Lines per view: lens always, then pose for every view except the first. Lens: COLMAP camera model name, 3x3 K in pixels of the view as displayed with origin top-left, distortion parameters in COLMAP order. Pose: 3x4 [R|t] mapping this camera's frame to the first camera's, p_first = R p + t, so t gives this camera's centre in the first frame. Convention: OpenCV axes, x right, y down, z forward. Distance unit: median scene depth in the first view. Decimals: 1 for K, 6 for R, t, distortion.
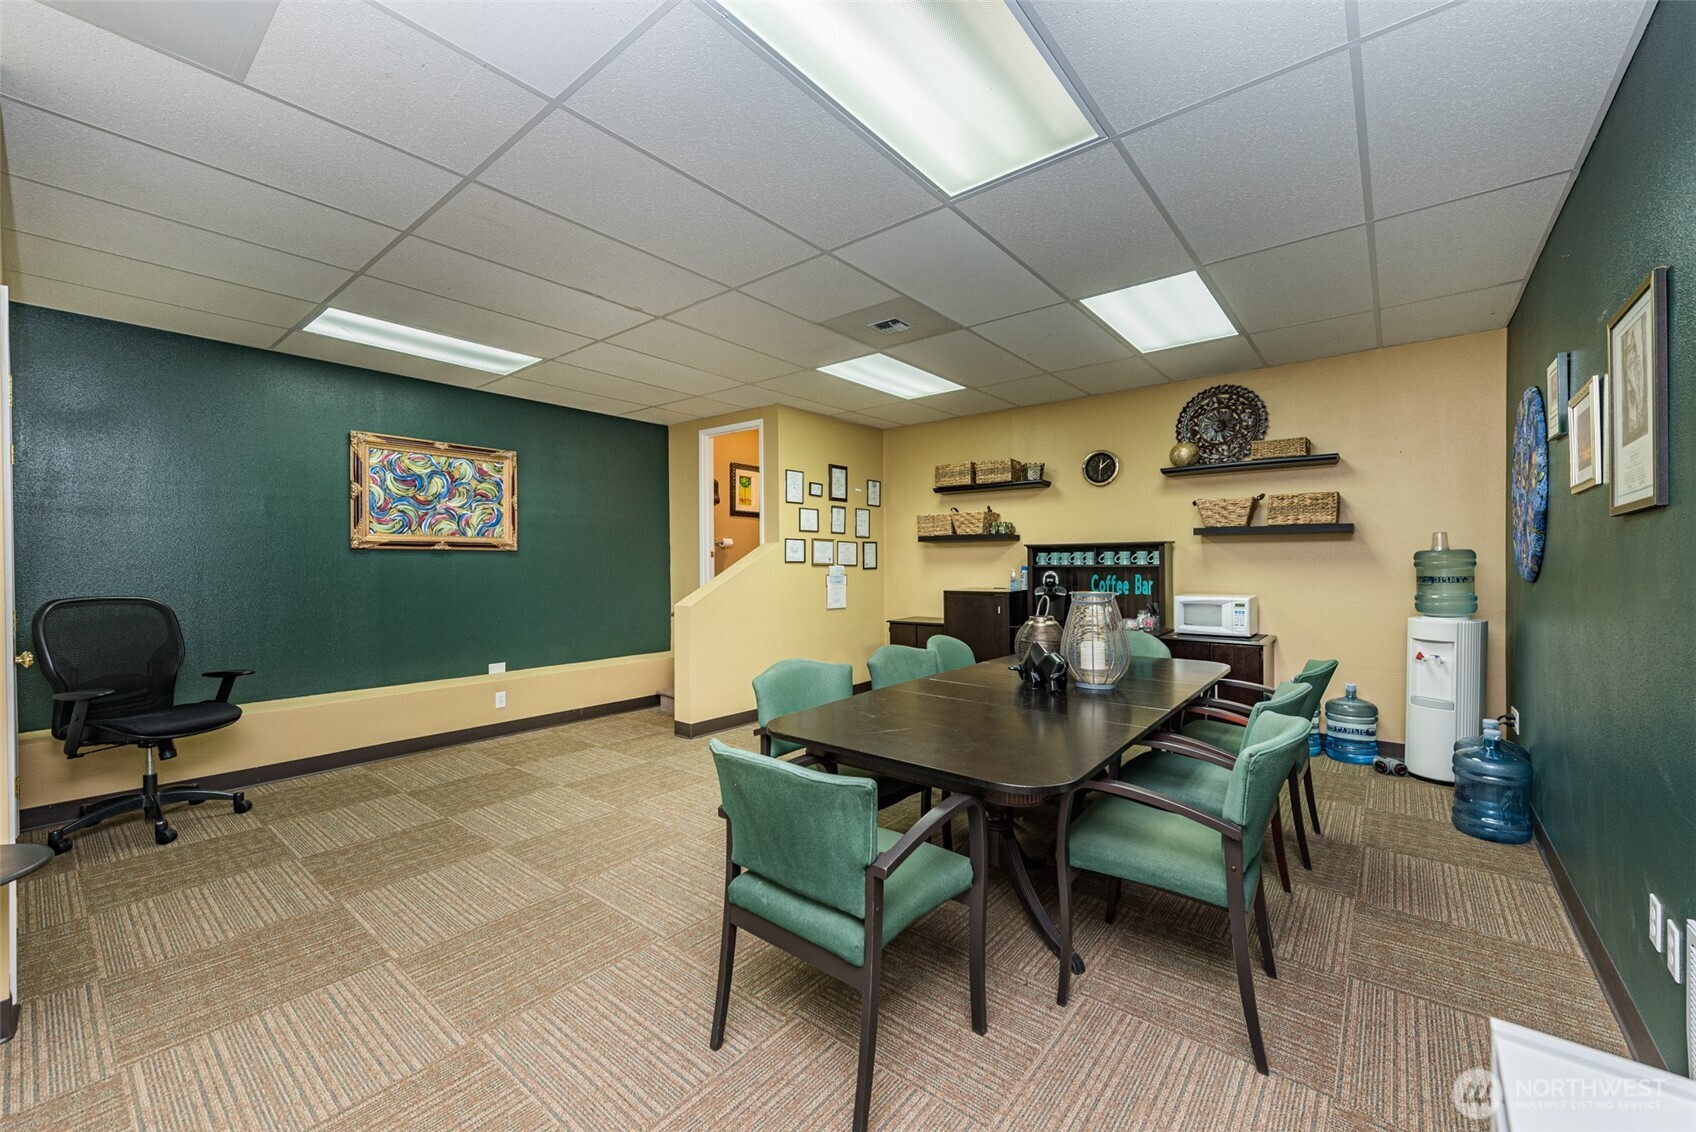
lens RADIAL K [[668.4, 0, 838.0], [0, 668.4, 562.1], [0, 0, 1]] dist [0.009394, -0.002570]
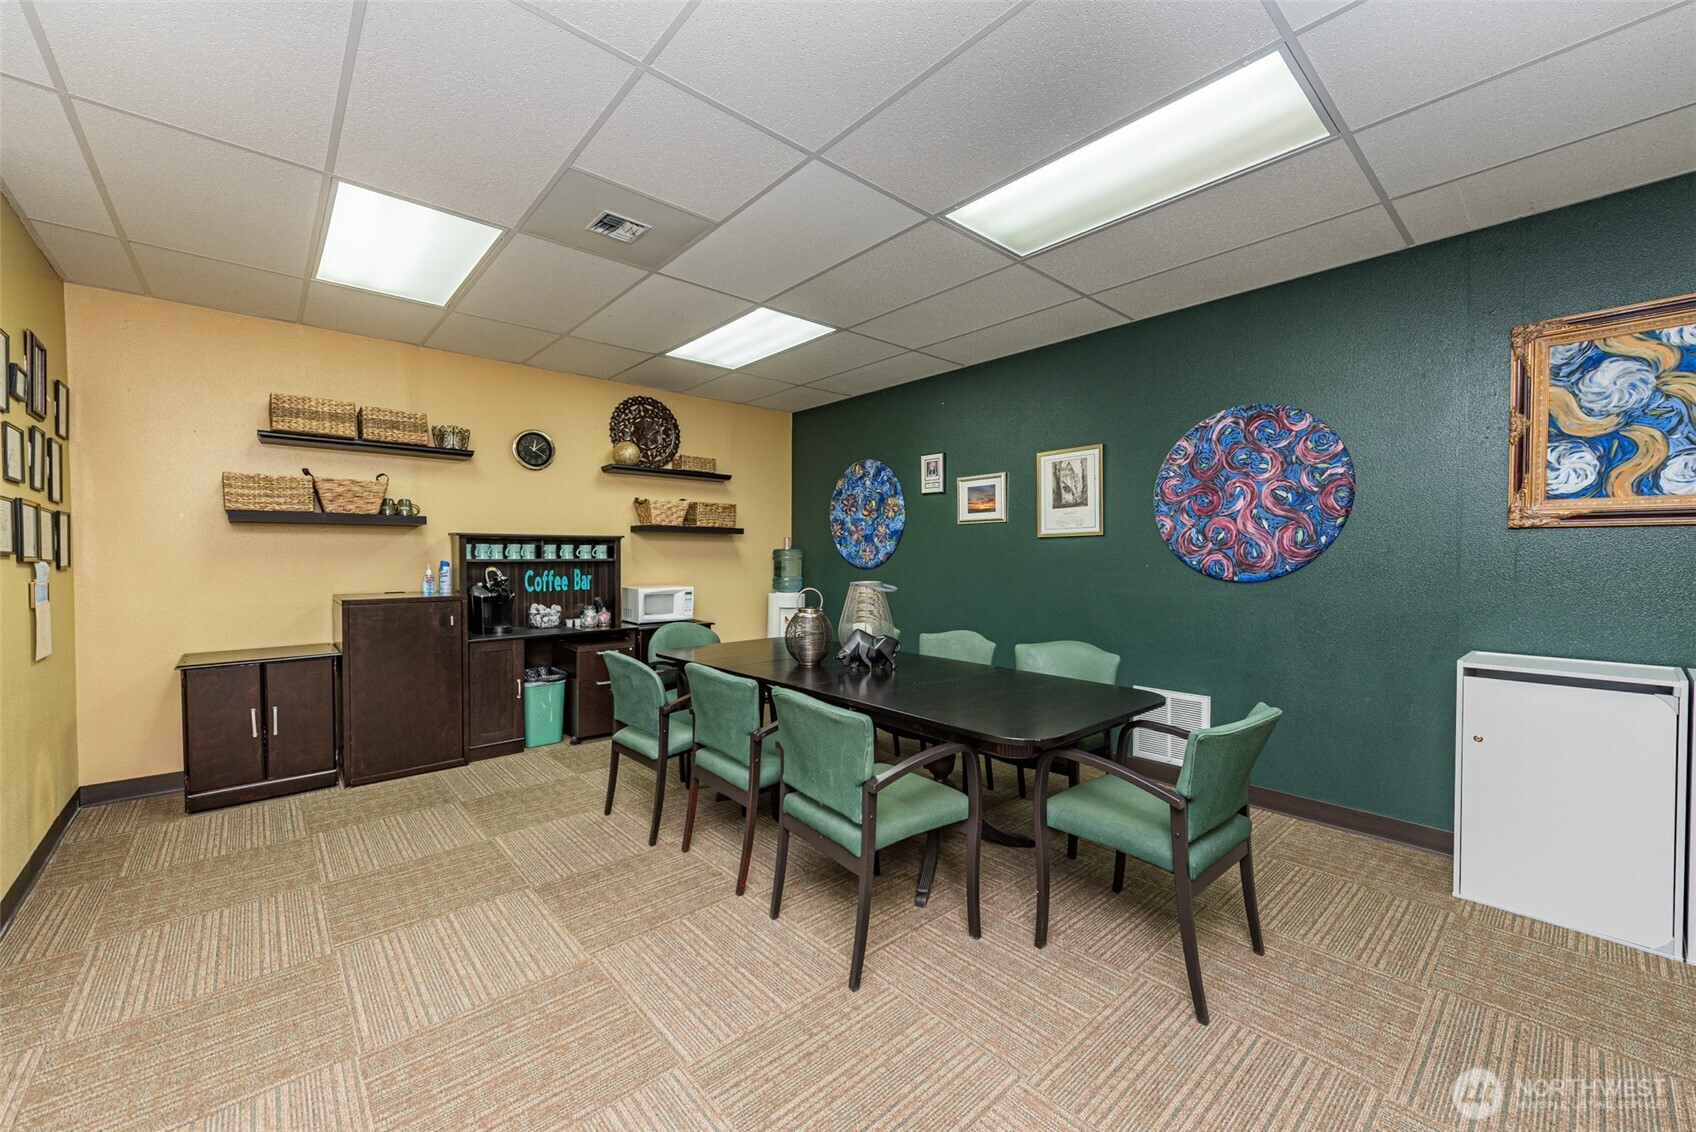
lens RADIAL K [[668.4, 0, 839.0], [0, 668.4, 568.2], [0, 0, 1]] dist [0.009394, -0.002570]
pose [[0.153491, -0.014332, 0.988046, -0.436333], [-0.002588, 0.999886, 0.014906, 0.001780], [-0.988147, -0.004845, 0.153437, 0.475268]]
